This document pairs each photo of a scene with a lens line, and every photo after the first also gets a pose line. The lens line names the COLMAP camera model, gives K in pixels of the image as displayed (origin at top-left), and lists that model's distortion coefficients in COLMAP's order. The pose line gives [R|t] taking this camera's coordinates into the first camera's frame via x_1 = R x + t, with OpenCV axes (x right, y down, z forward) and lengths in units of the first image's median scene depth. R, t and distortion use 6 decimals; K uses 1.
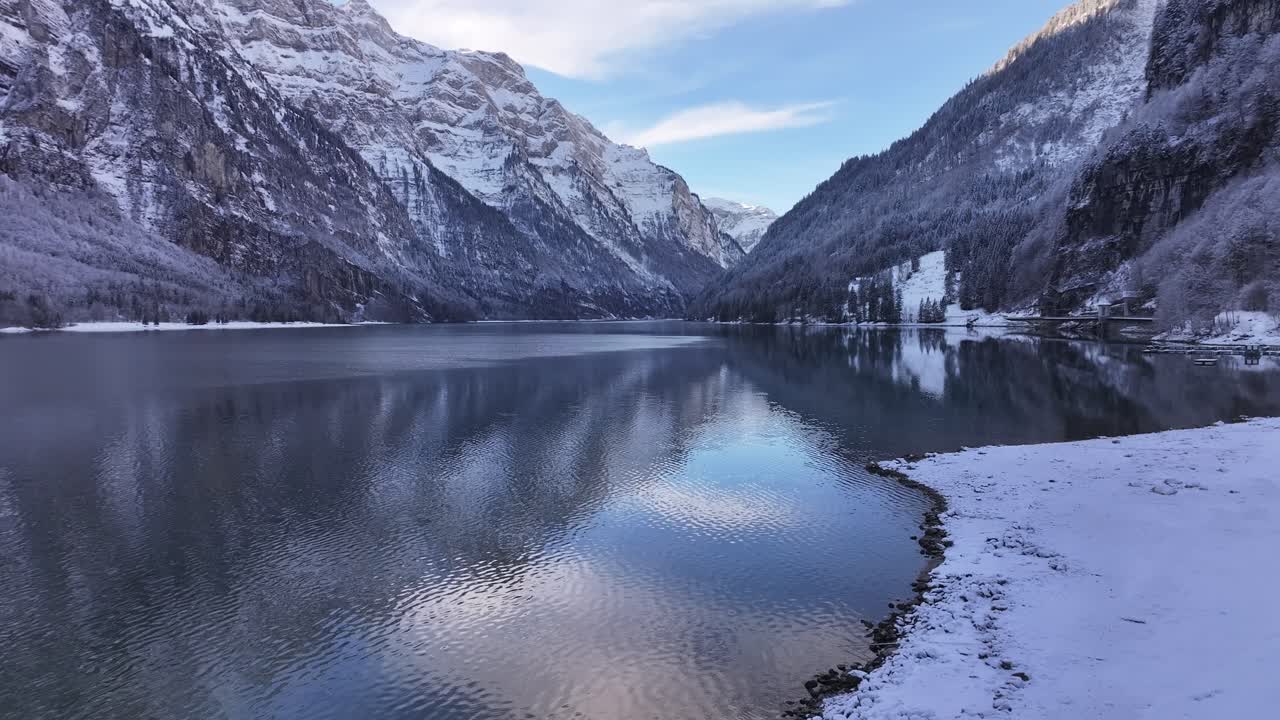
lens RADIAL K [[900.4, 0, 643.1], [0, 900.4, 354.2], [0, 0, 1]] dist [0.004447, 0.008742]
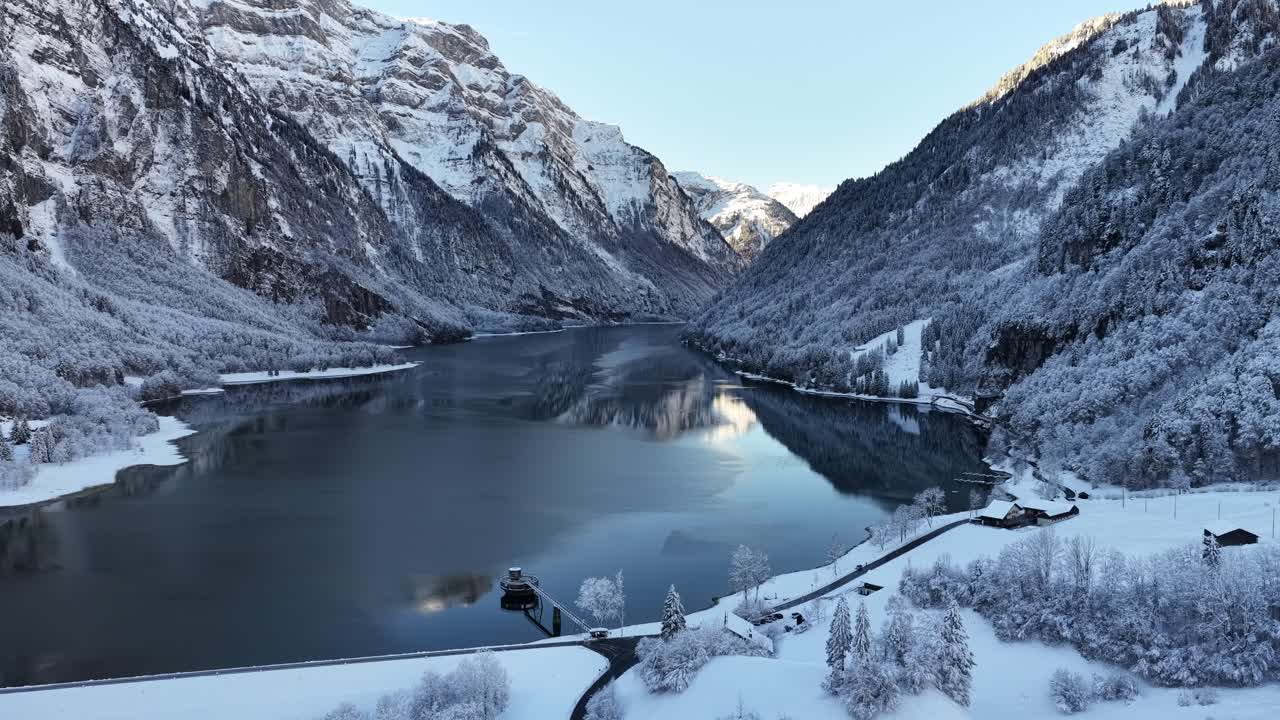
lens RADIAL K [[1088.2, 0, 640.0], [0, 1088.2, 360.0], [0, 0, 1]] dist [-0.011831, 0.042121]
pose [[0.998920, 0.005691, 0.046111, -0.040538], [-0.006666, 0.999757, 0.020998, -0.028258], [-0.045981, -0.021283, 0.998716, -0.154275]]
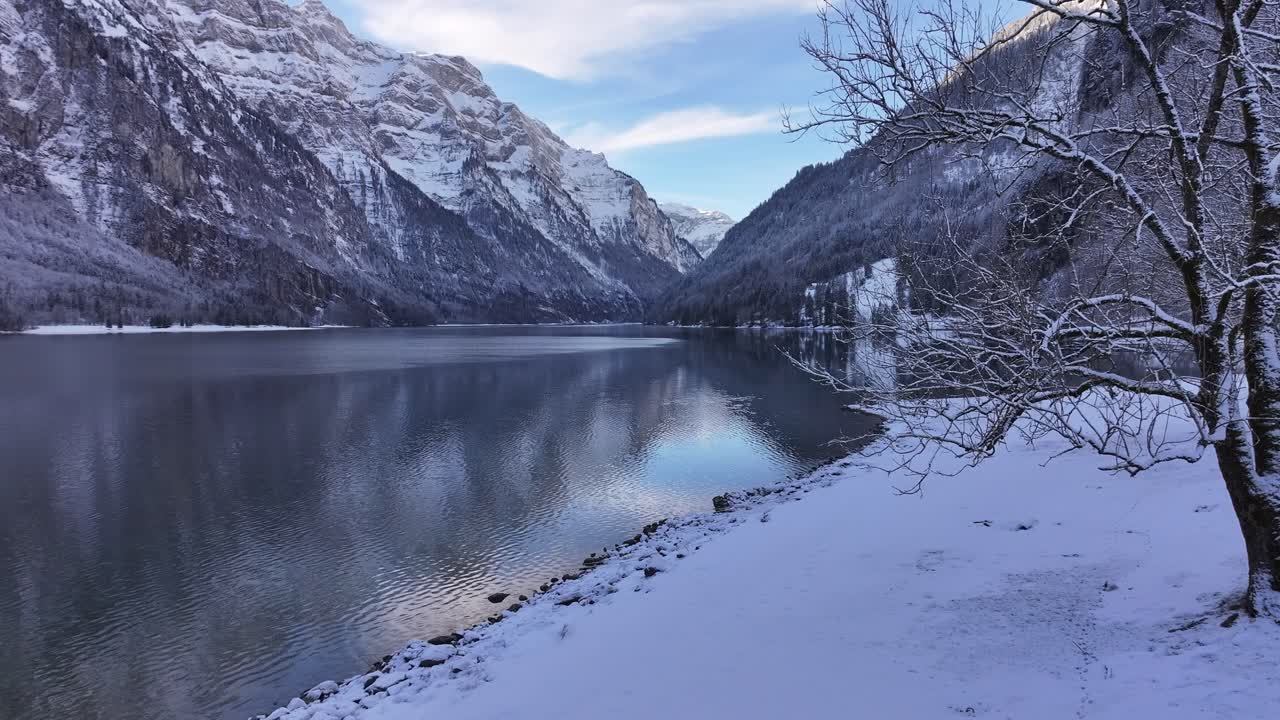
lens RADIAL K [[900.4, 0, 643.1], [0, 900.4, 354.2], [0, 0, 1]] dist [0.004447, 0.008742]
pose [[0.998824, -0.000383, 0.048481, -0.002777], [0.000603, 0.999990, -0.004535, 0.000498], [-0.048478, 0.004559, 0.998814, -0.009043]]
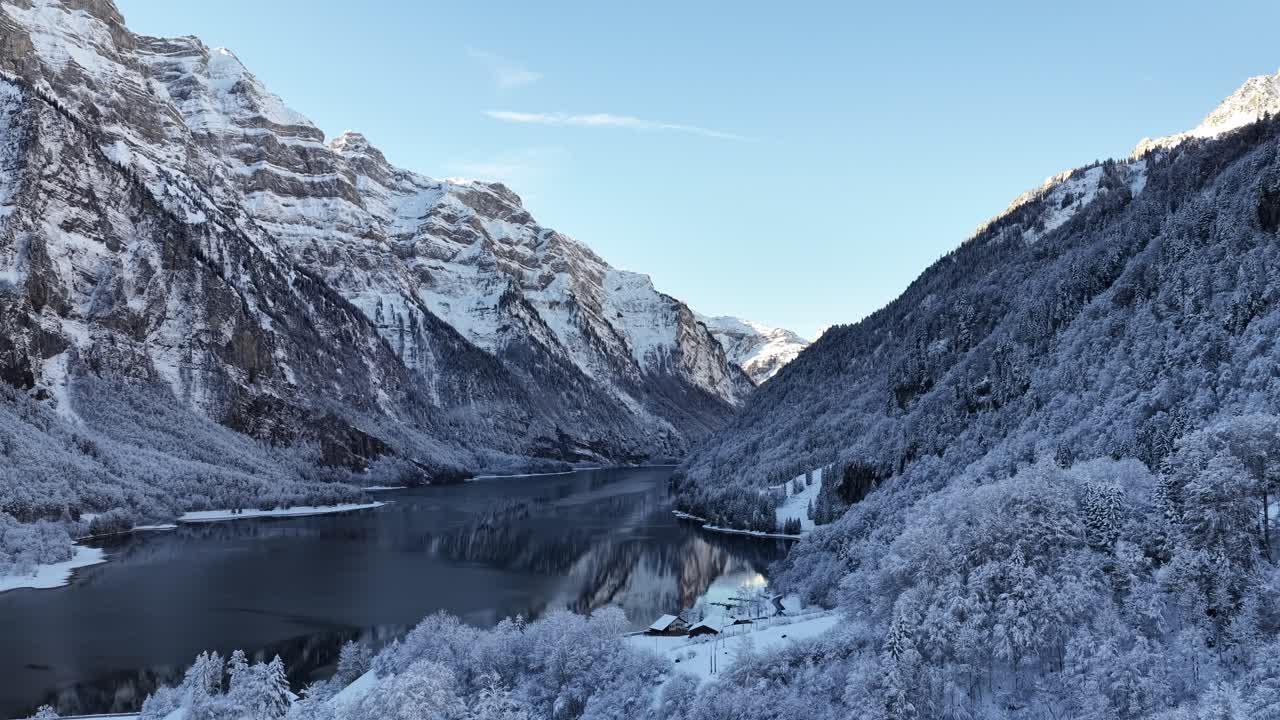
lens RADIAL K [[1088.2, 0, 640.0], [0, 1088.2, 360.0], [0, 0, 1]] dist [-0.011831, 0.042121]
pose [[0.999863, 0.004349, -0.015958, 0.019734], [-0.006071, 0.993967, -0.109516, -0.027366], [0.015385, 0.109598, 0.993857, -0.187807]]
